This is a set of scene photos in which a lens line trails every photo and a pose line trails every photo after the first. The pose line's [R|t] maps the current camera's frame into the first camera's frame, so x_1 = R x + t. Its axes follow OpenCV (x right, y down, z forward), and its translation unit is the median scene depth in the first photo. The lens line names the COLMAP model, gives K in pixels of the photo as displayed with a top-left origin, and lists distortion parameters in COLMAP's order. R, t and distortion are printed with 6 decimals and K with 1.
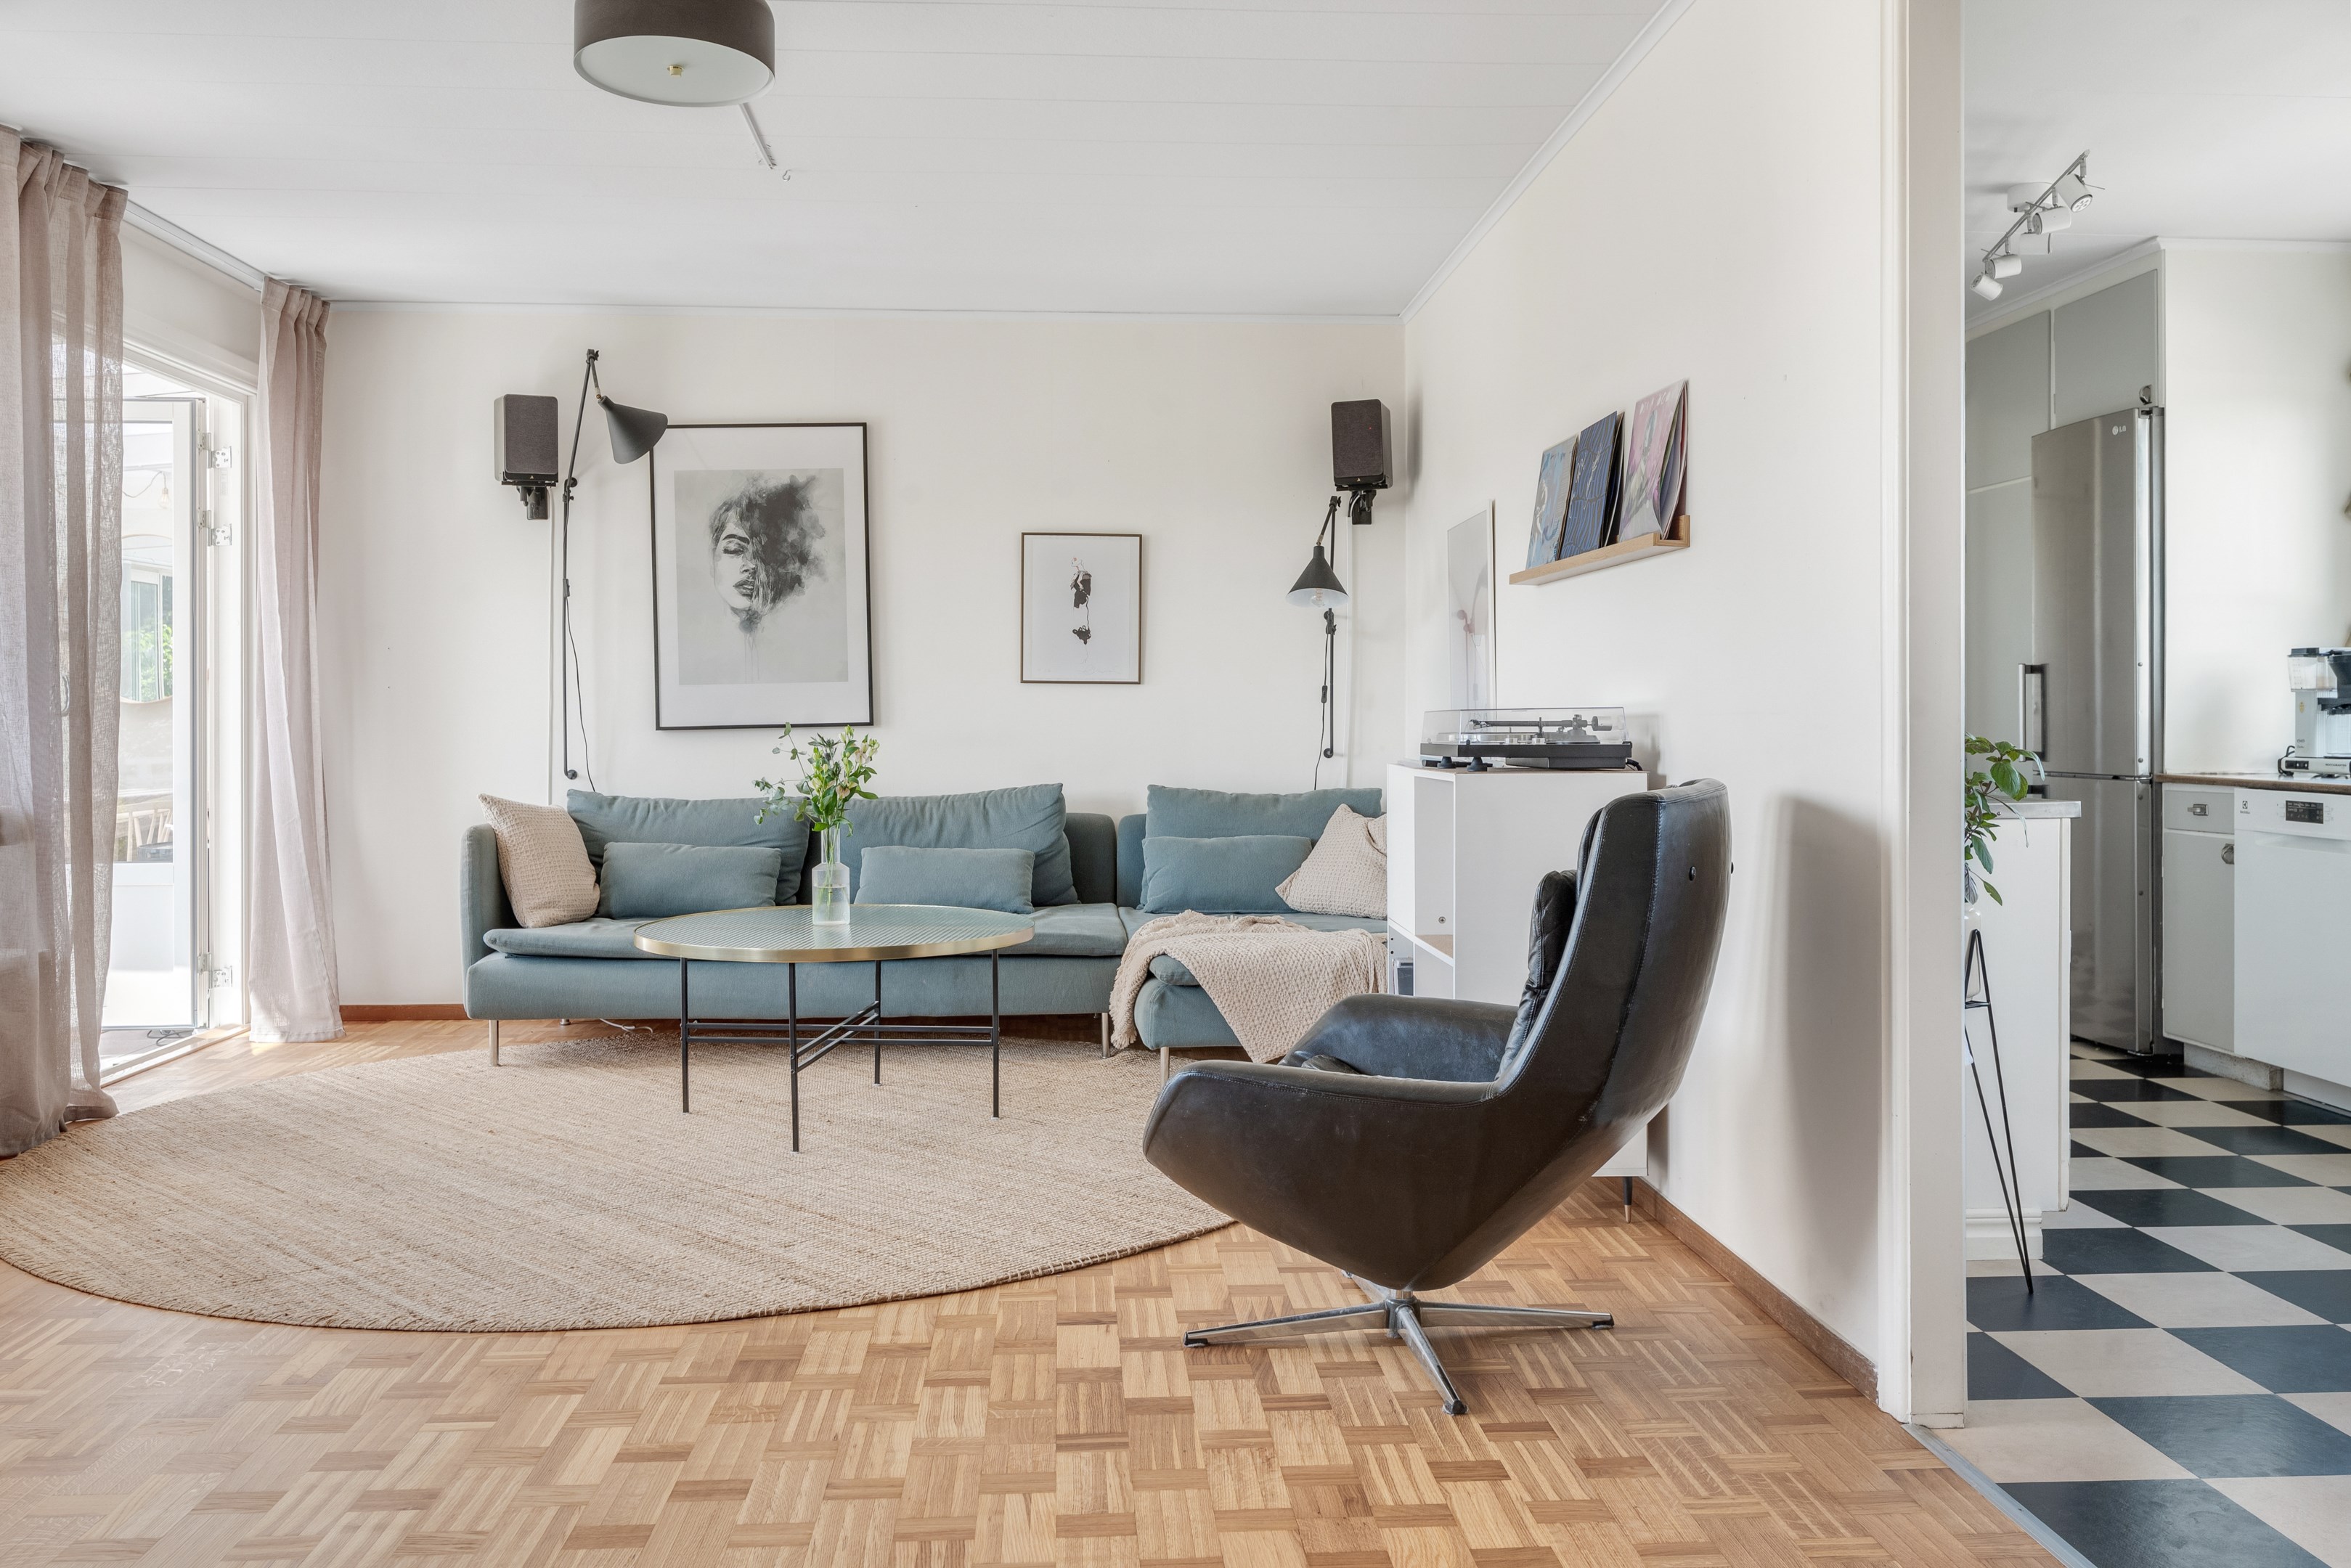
lens RADIAL K [[1881.3, 0, 1198.3], [0, 1881.3, 720.0], [0, 0, 1]] dist [-0.000224, -0.018457]
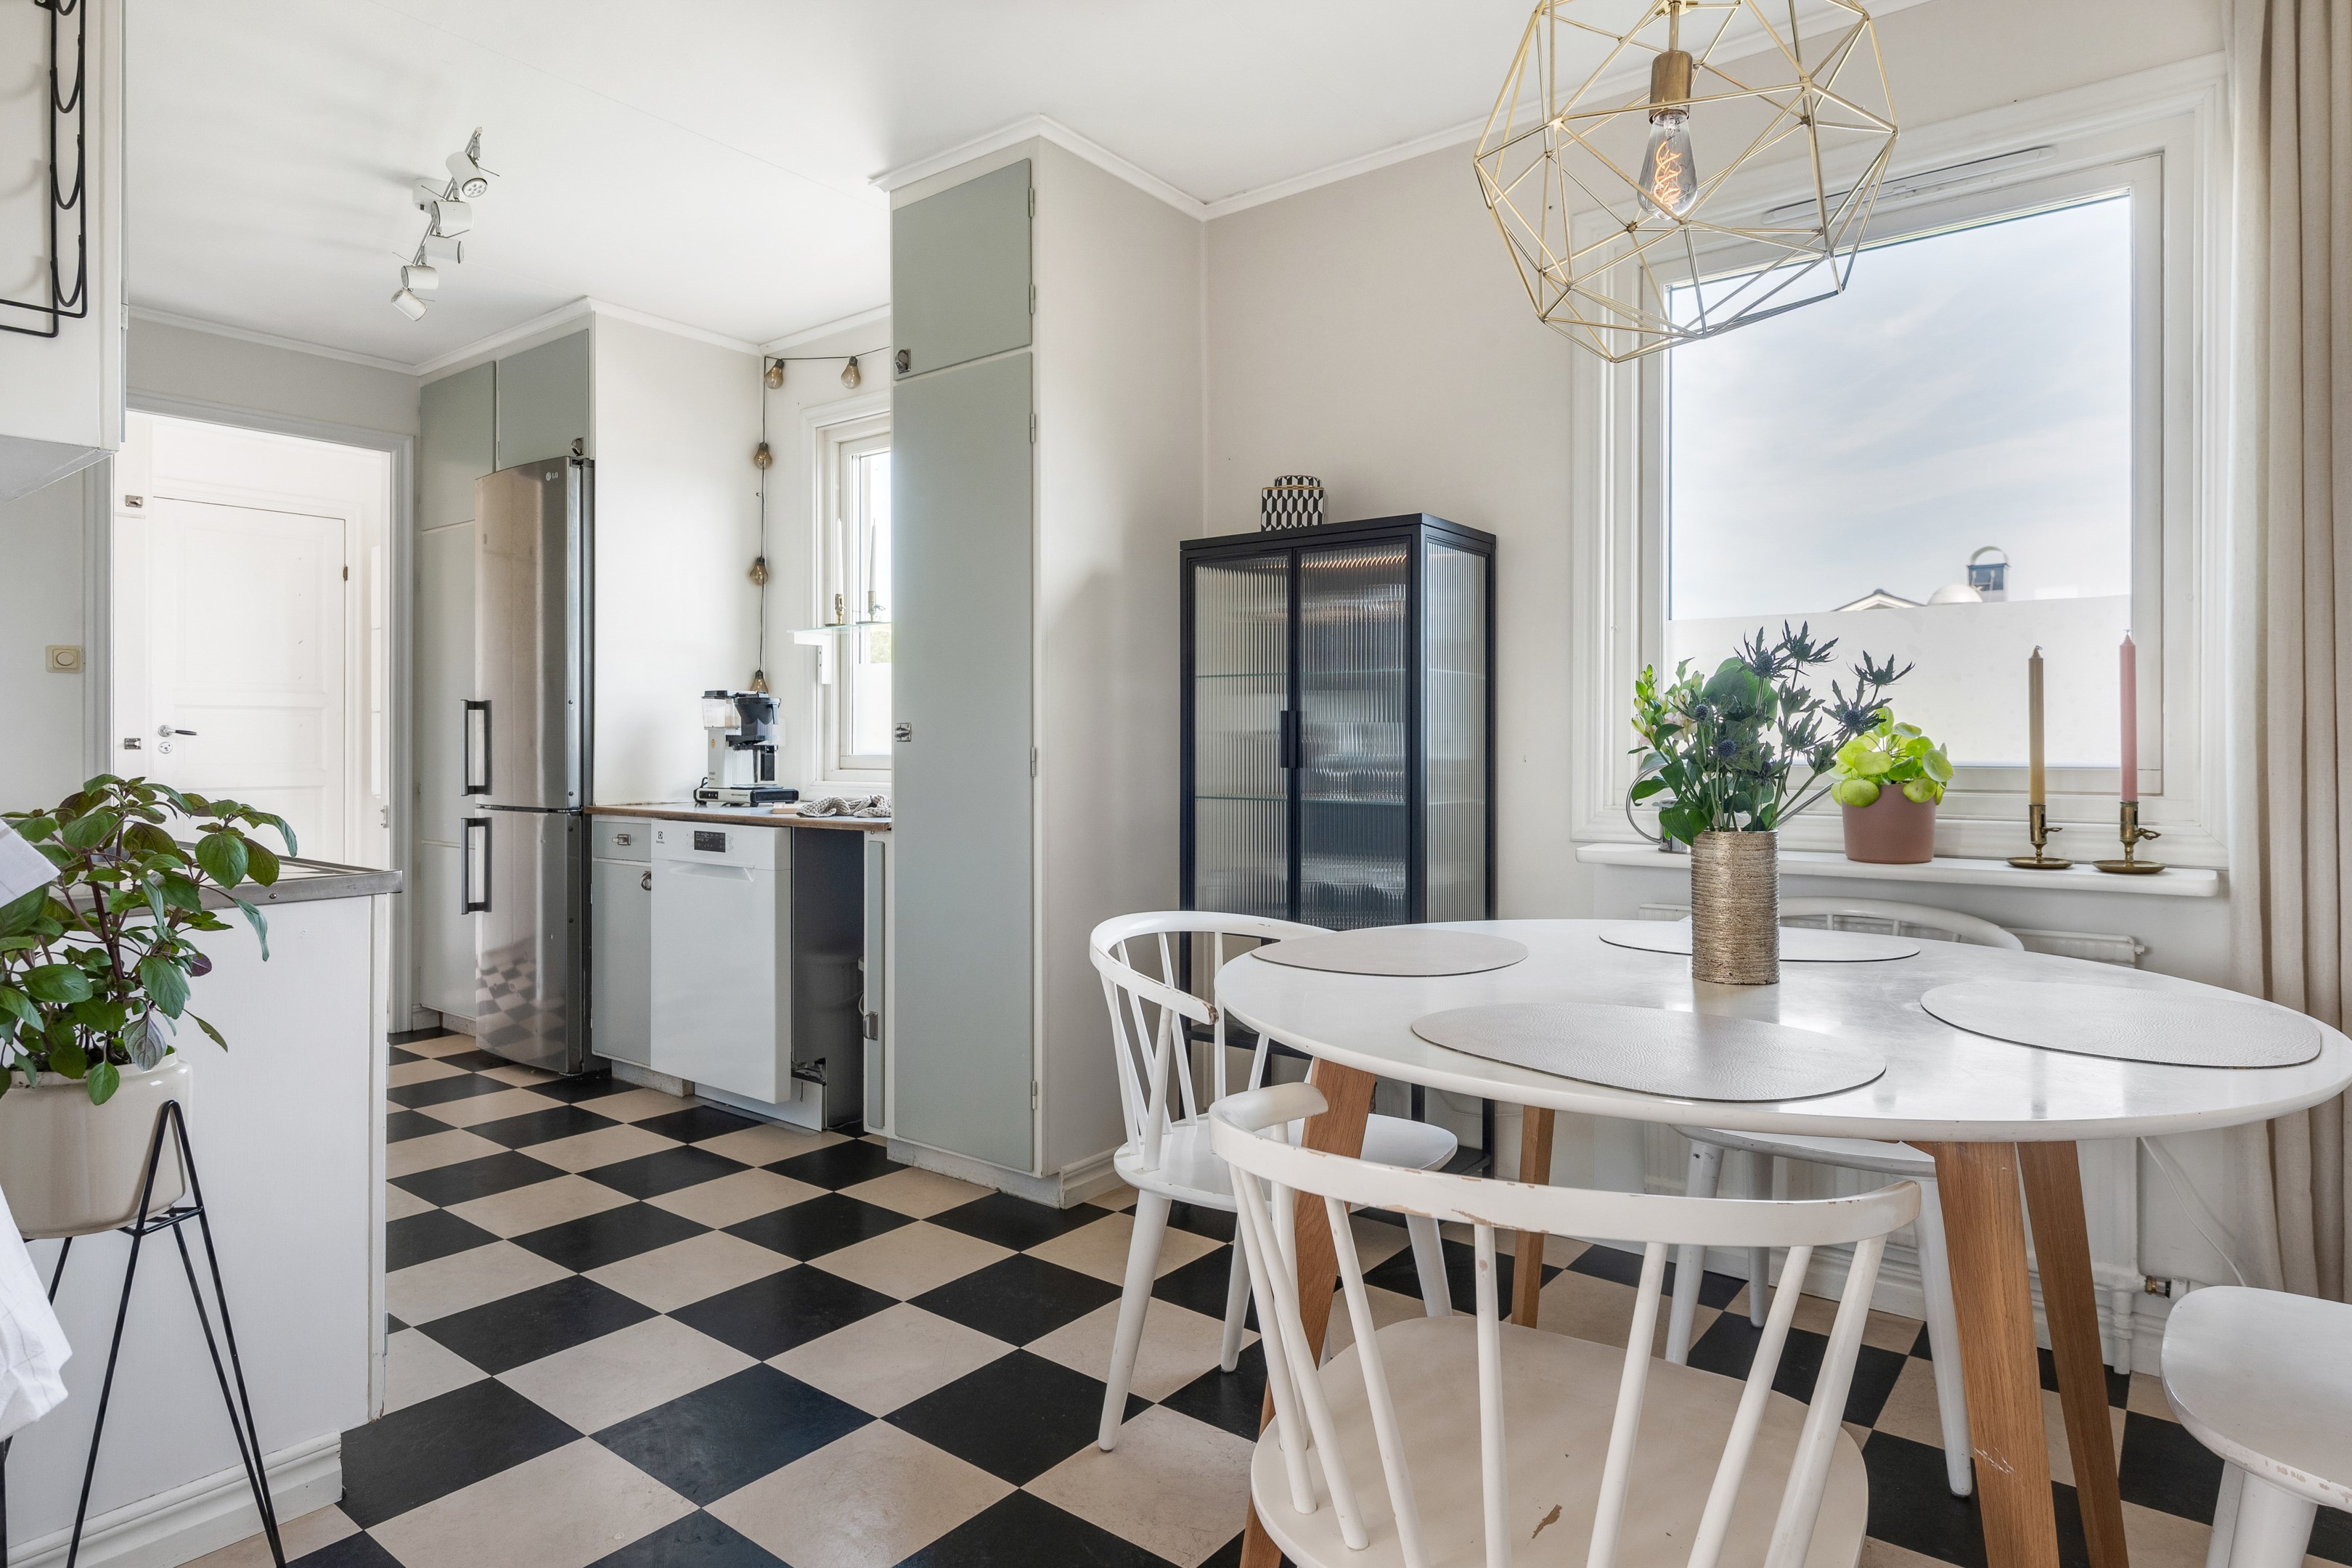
lens RADIAL K [[1306.9, 0, 1190.2], [0, 1306.9, 742.0], [0, 0, 1]] dist [-0.002756, -0.000204]
pose [[0.654667, 0.002411, 0.755914, 0.200362], [0.001487, 0.999989, -0.004477, -0.003949], [-0.755916, 0.004055, 0.654656, 0.297194]]
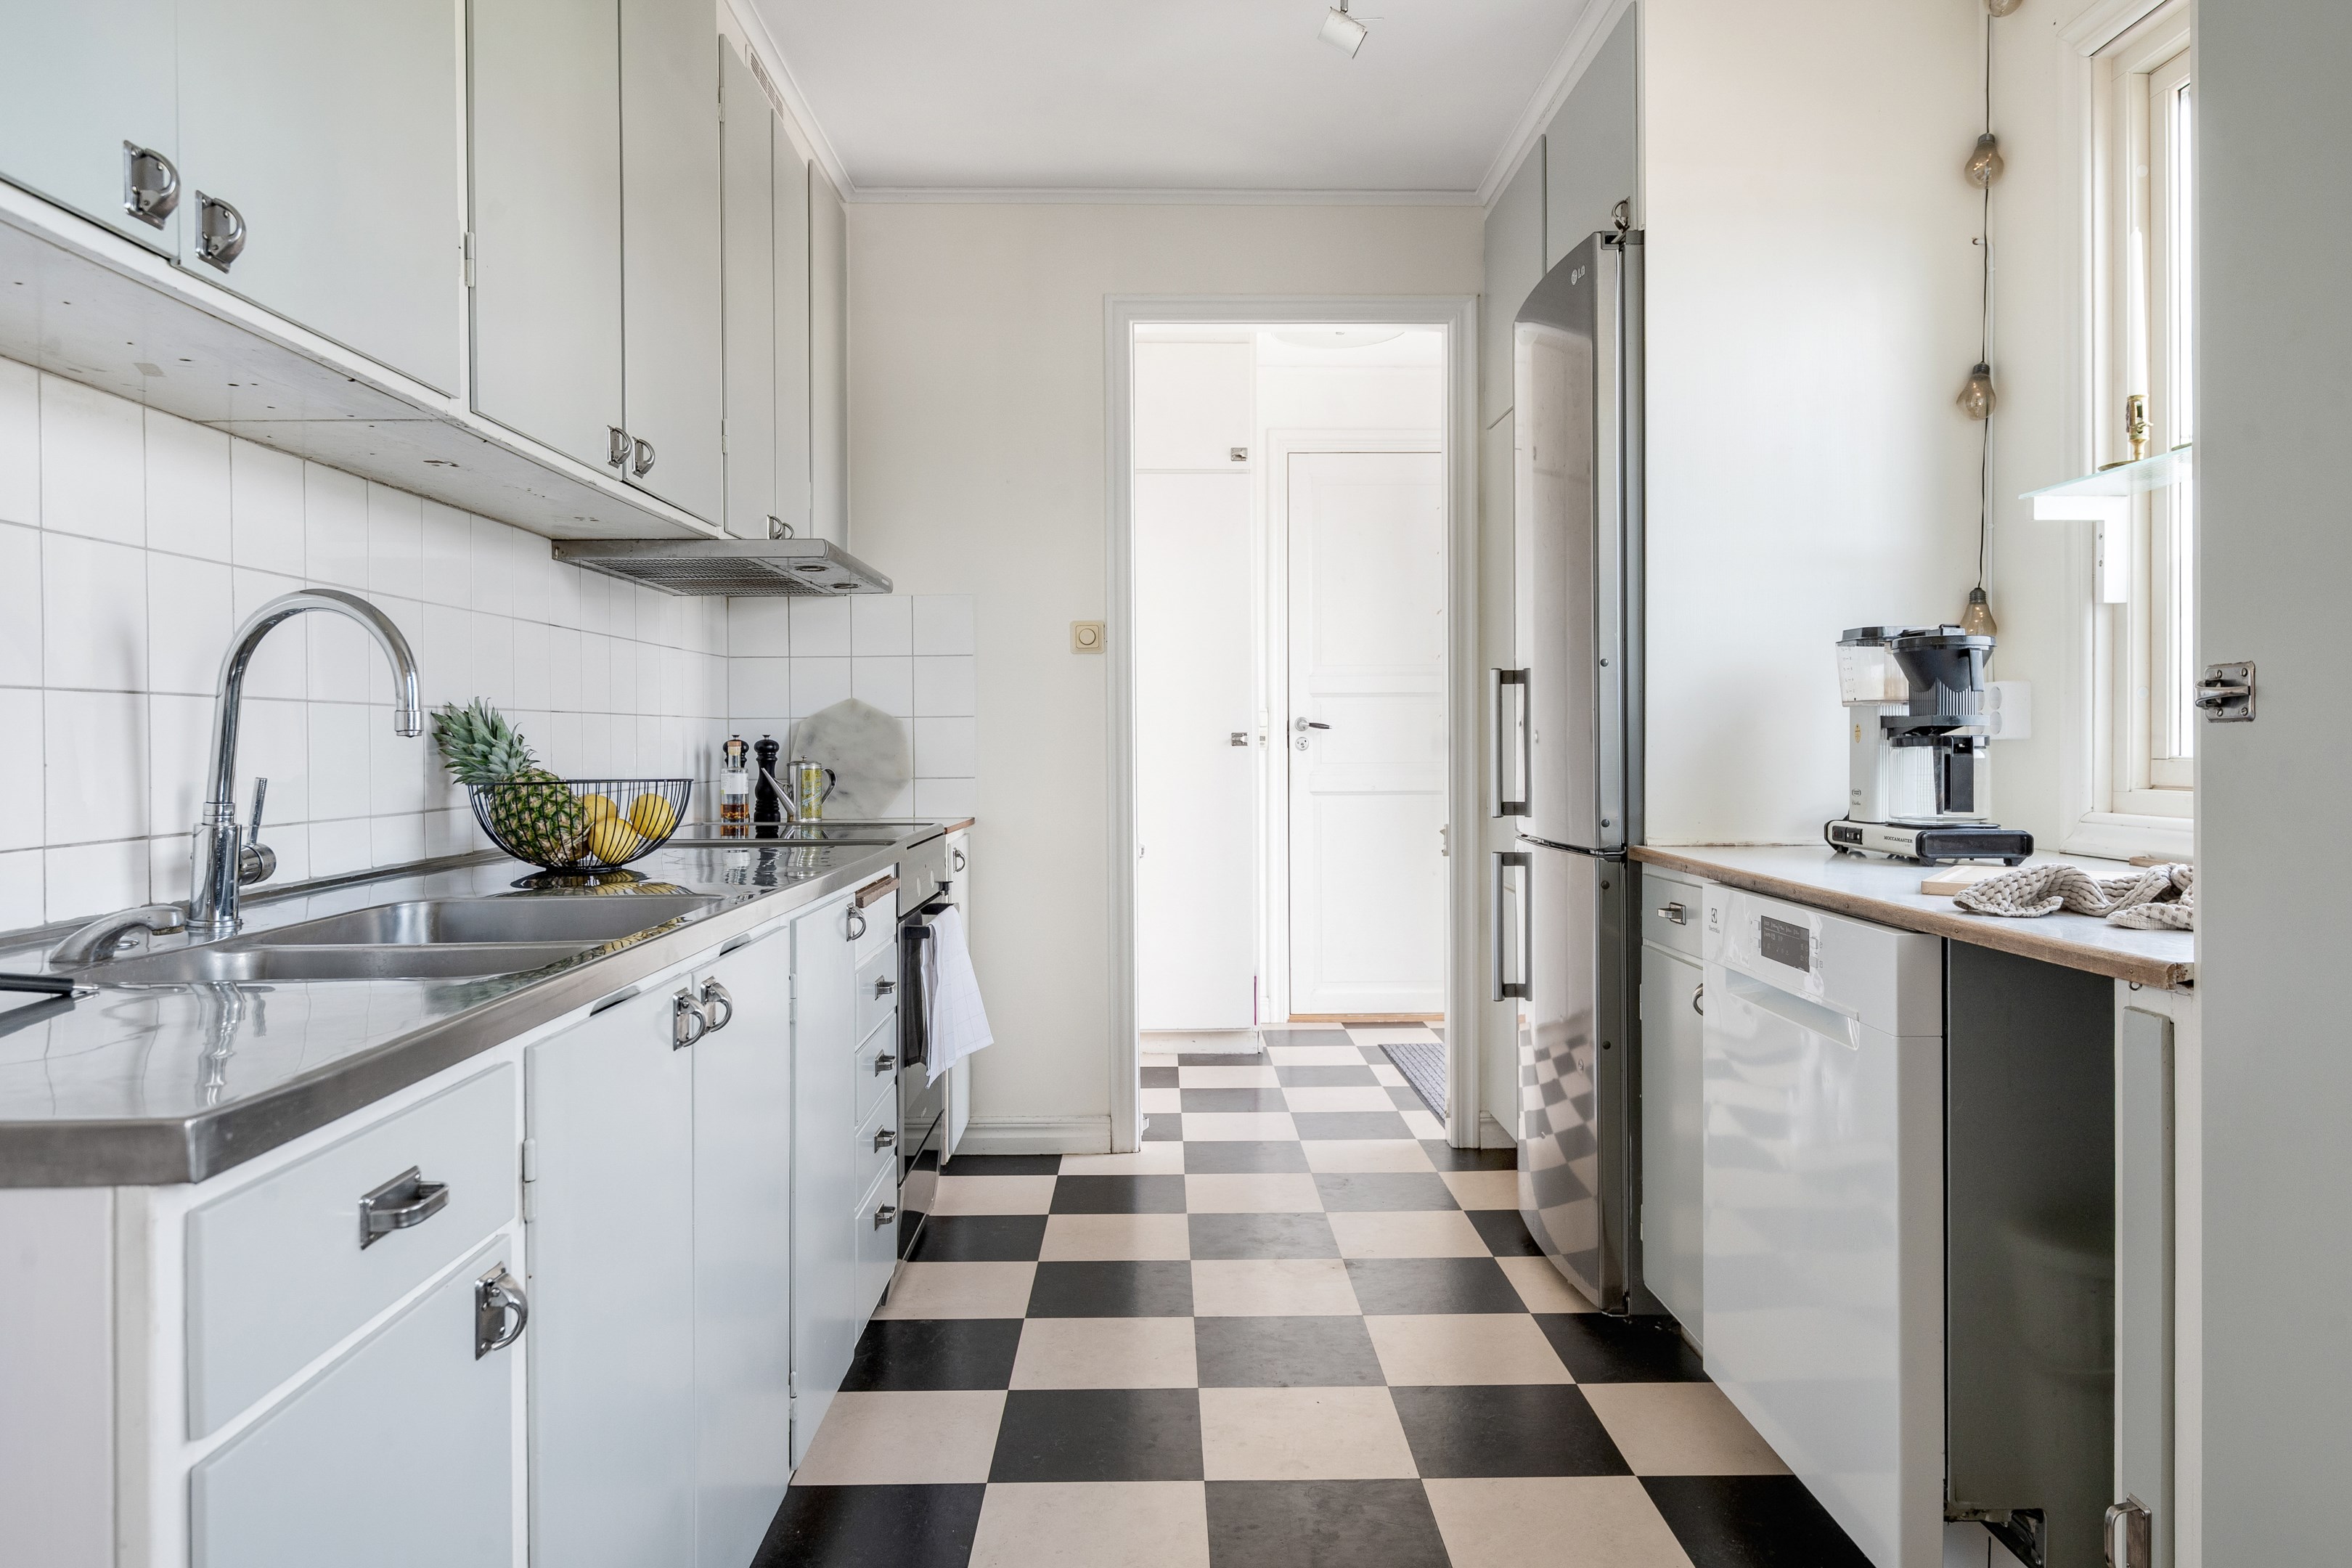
lens RADIAL K [[1526.1, 0, 1172.8], [0, 1526.1, 746.5], [0, 0, 1]] dist [-0.003767, -0.001135]
pose [[0.998873, -0.003090, -0.047362, 0.437239], [0.003115, 0.999995, 0.000445, -0.003945], [0.047360, -0.000592, 0.998878, 0.575153]]
